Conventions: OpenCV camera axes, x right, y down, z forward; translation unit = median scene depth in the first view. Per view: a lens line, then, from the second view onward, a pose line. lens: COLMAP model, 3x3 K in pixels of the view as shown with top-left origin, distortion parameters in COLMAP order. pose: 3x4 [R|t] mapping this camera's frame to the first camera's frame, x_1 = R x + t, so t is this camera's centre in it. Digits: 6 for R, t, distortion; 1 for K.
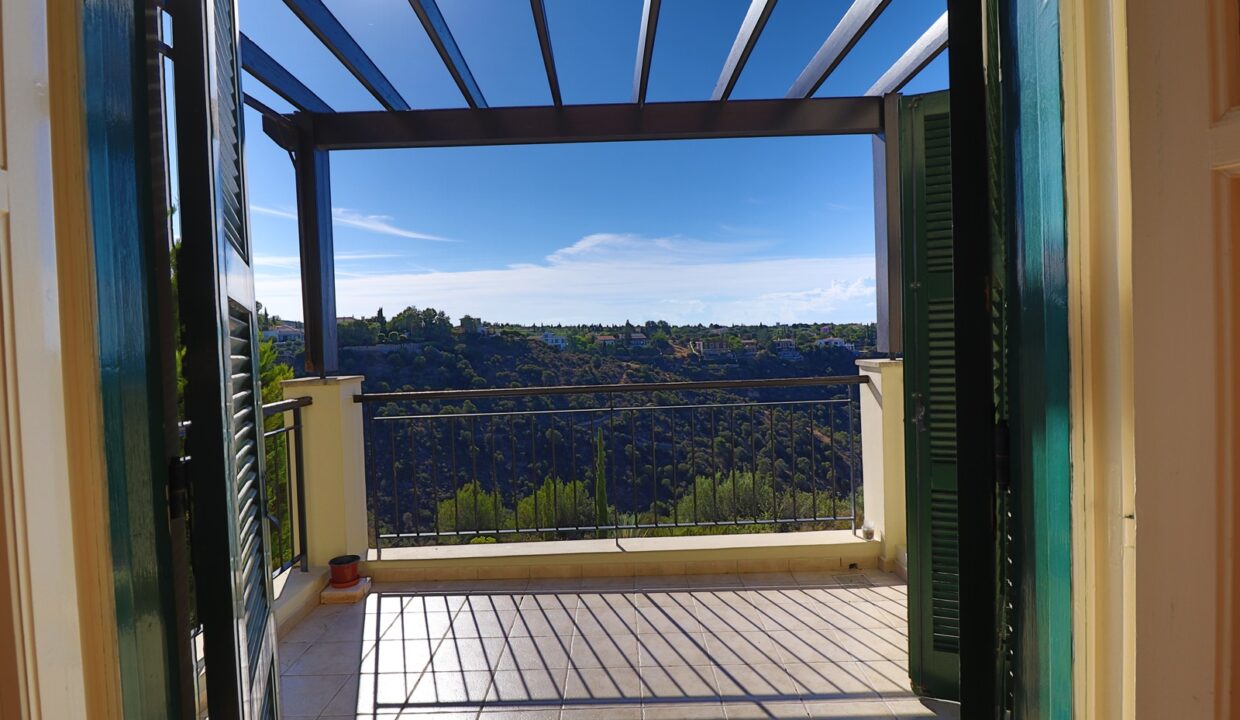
lens RADIAL K [[639.8, 0, 621.3], [0, 639.8, 363.7], [0, 0, 1]] dist [-0.011238, -0.002590]
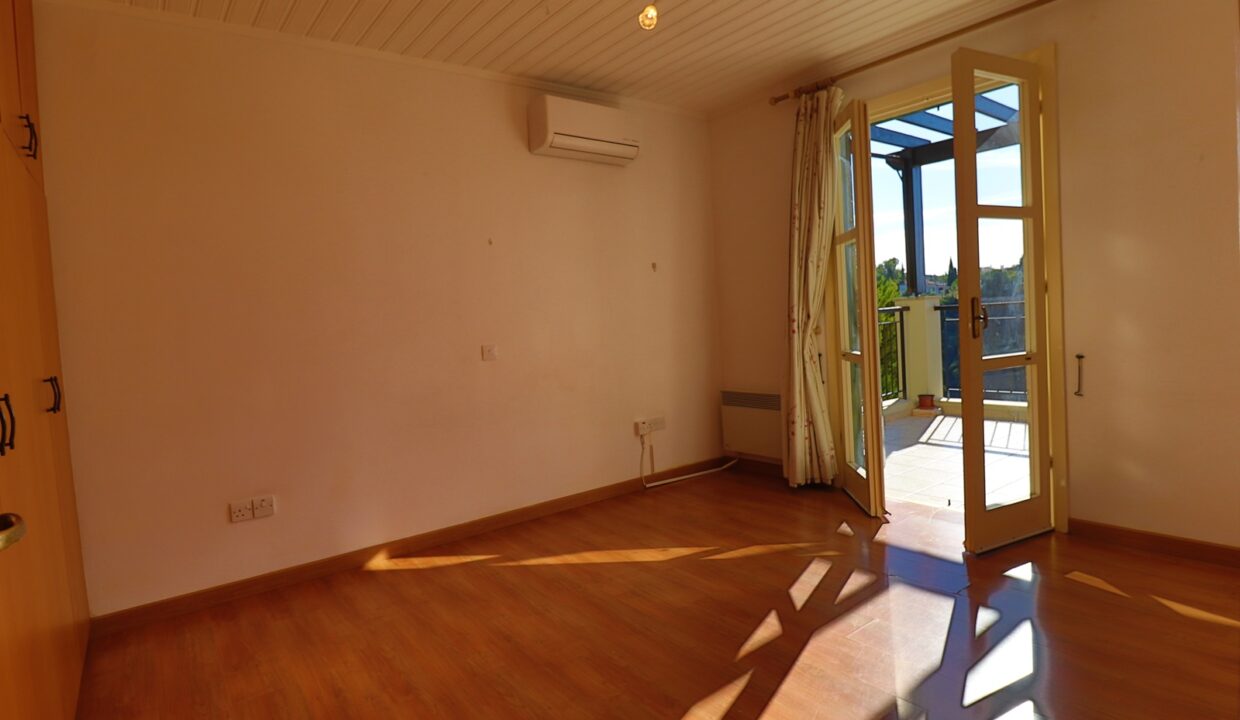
lens RADIAL K [[639.8, 0, 628.2], [0, 639.8, 351.8], [0, 0, 1]] dist [-0.011238, -0.002590]
pose [[0.609381, 0.030195, -0.792302, 0.477388], [0.012528, 0.998783, 0.047700, 0.086326], [0.792779, -0.038993, 0.608261, -0.759710]]
